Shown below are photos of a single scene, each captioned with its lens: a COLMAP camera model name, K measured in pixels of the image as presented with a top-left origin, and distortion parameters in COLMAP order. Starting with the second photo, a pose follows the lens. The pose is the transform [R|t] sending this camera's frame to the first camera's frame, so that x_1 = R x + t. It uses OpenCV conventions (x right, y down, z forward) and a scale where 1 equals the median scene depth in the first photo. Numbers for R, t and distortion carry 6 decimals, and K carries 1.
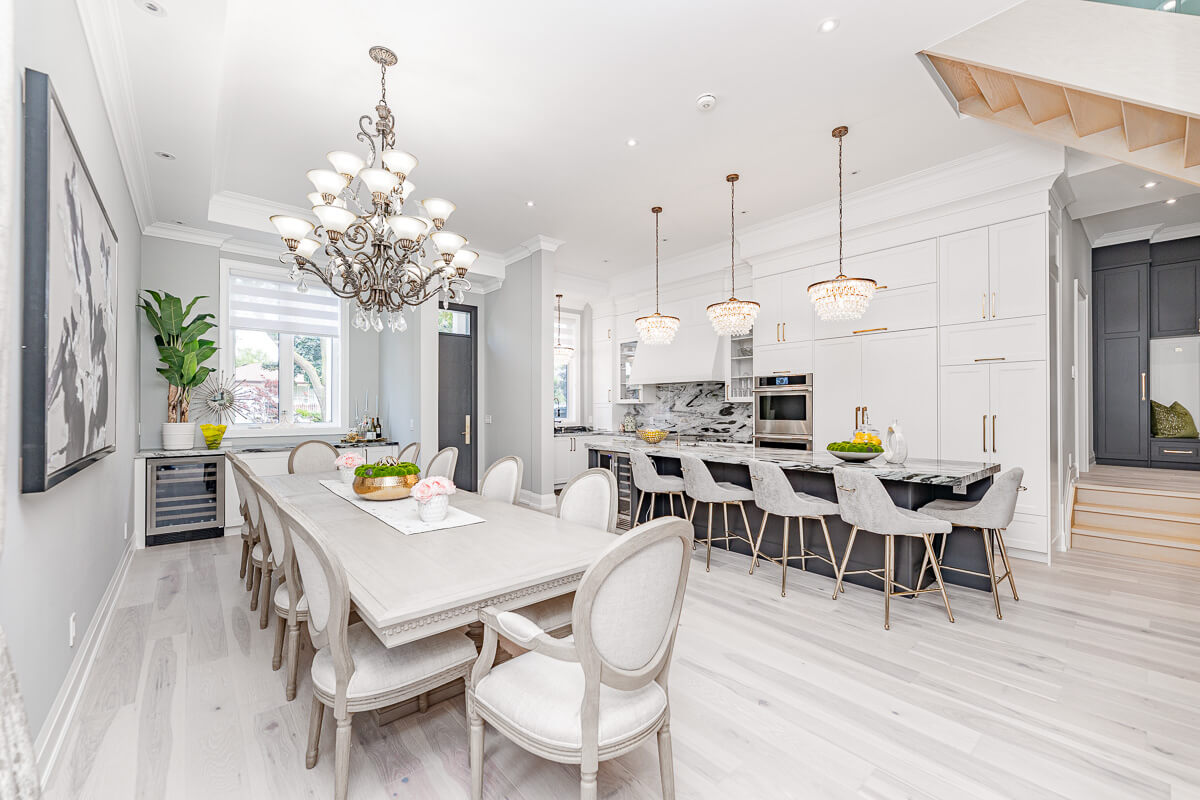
lens RADIAL K [[483.6, 0, 600.4], [0, 483.6, 405.0], [0, 0, 1]] dist [0.000572, 0.000071]
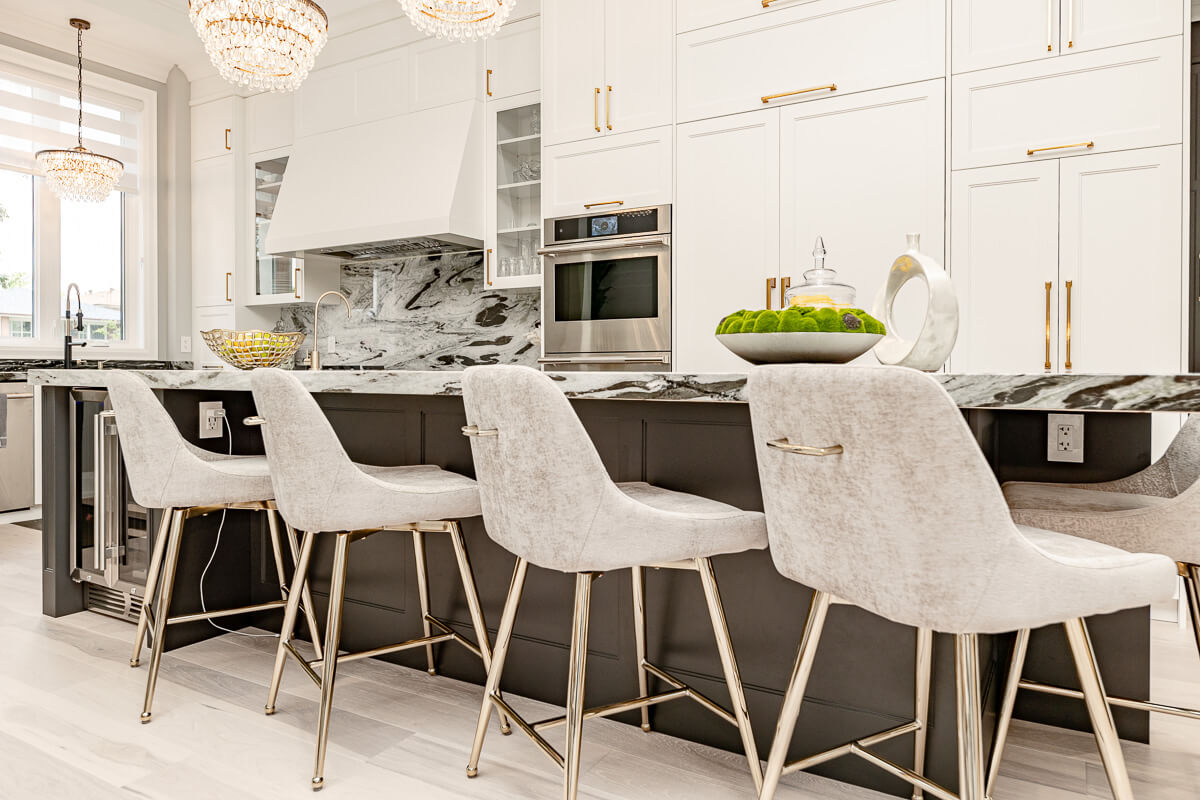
lens RADIAL K [[787.8, 0, 600.0], [0, 787.8, 373.9], [0, 0, 1]] dist [-0.003601, -0.000059]
pose [[0.947663, -0.002038, 0.319265, 0.159986], [-0.001446, 0.999942, 0.010677, 0.073530], [-0.319268, -0.010580, 0.947605, 0.368469]]
